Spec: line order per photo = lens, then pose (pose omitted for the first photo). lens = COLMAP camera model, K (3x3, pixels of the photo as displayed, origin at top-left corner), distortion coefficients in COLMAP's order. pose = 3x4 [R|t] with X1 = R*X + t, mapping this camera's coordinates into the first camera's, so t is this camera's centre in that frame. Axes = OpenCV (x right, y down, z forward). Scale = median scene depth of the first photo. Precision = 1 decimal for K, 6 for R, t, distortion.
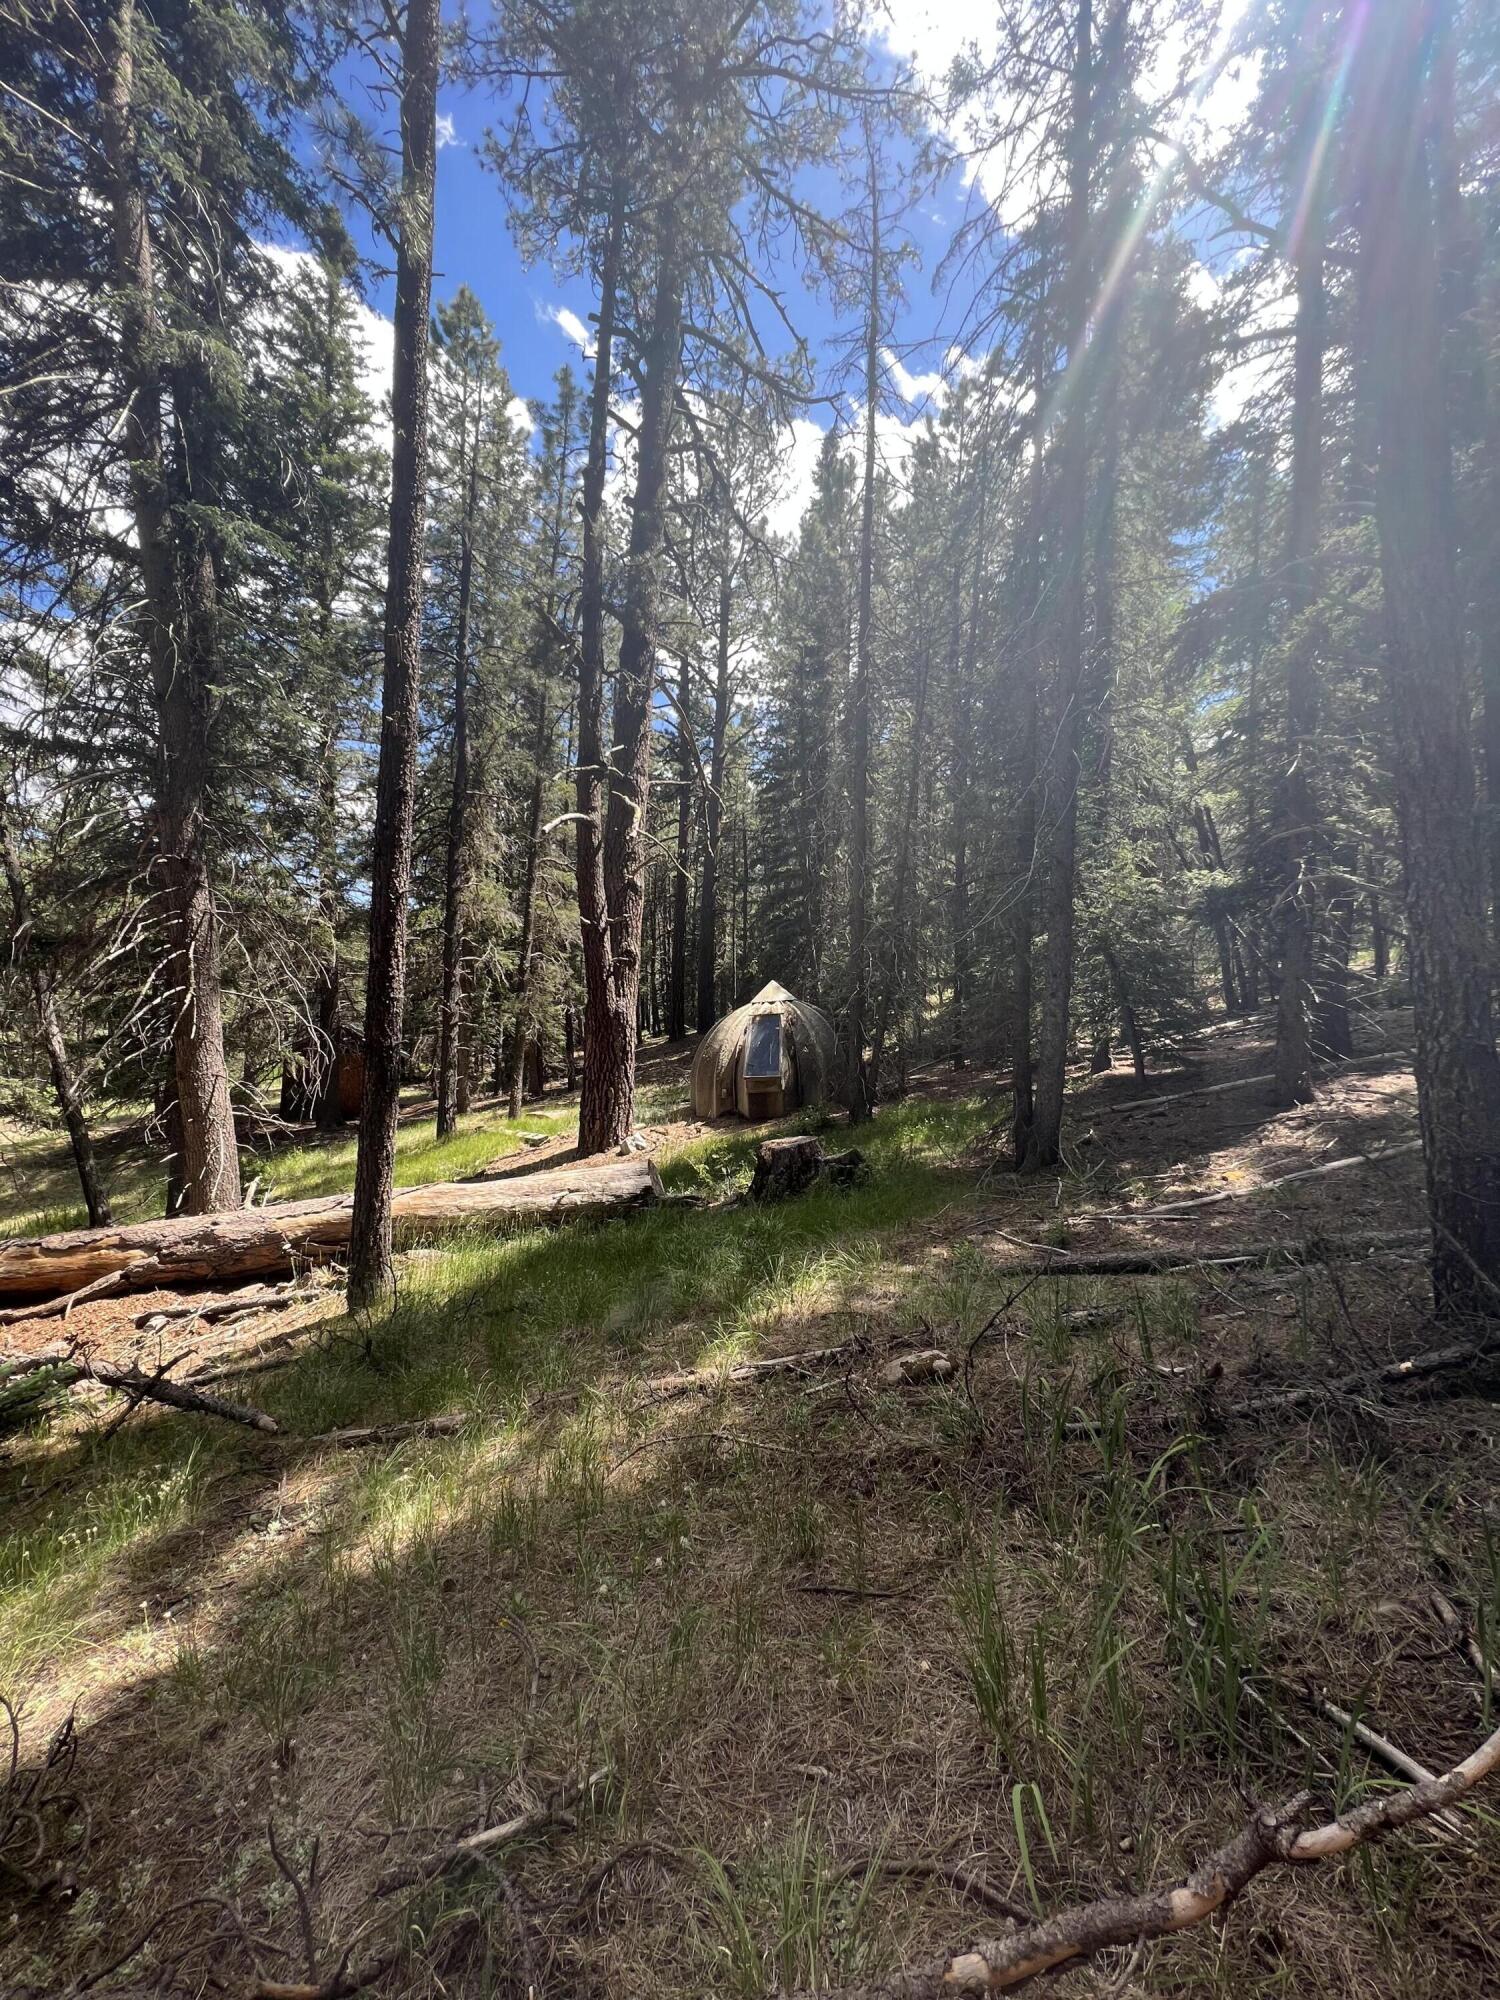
lens RADIAL K [[804.3, 0, 757.7], [0, 804.3, 960.4], [0, 0, 1]] dist [0.001056, -0.000030]
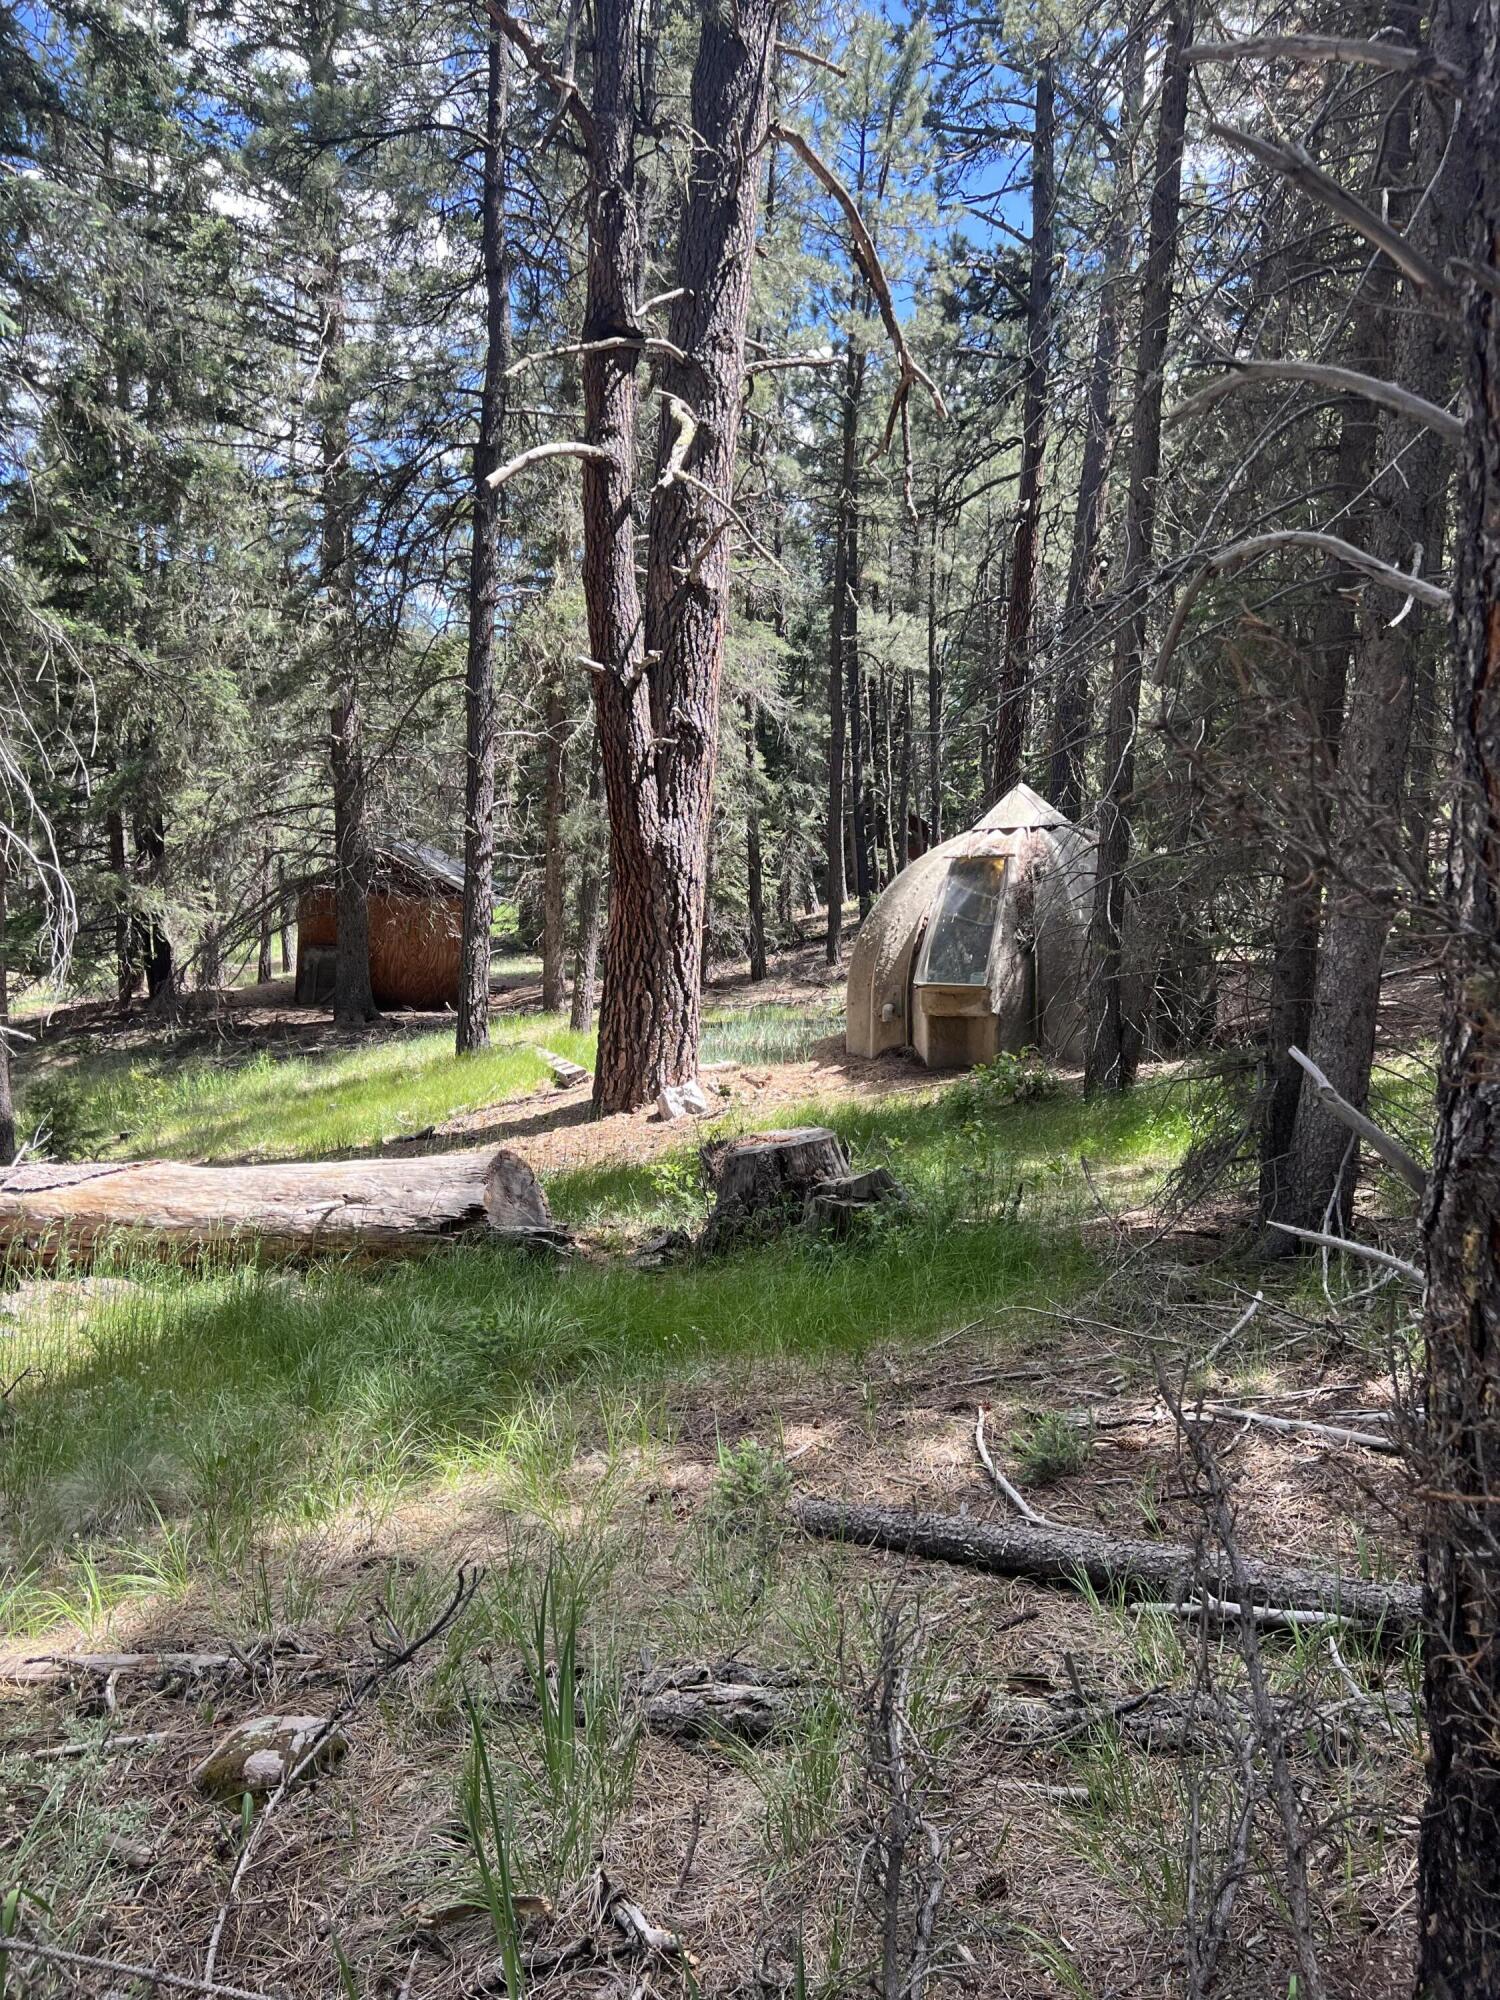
lens RADIAL K [[1513.9, 0, 750.6], [0, 1513.9, 998.7], [0, 0, 1]] dist [0.000792, 0.000808]
pose [[0.950738, 0.054600, -0.305151, 0.177245], [-0.000211, 0.984480, 0.175495, -0.009216], [0.309997, -0.166786, 0.935994, 0.101651]]
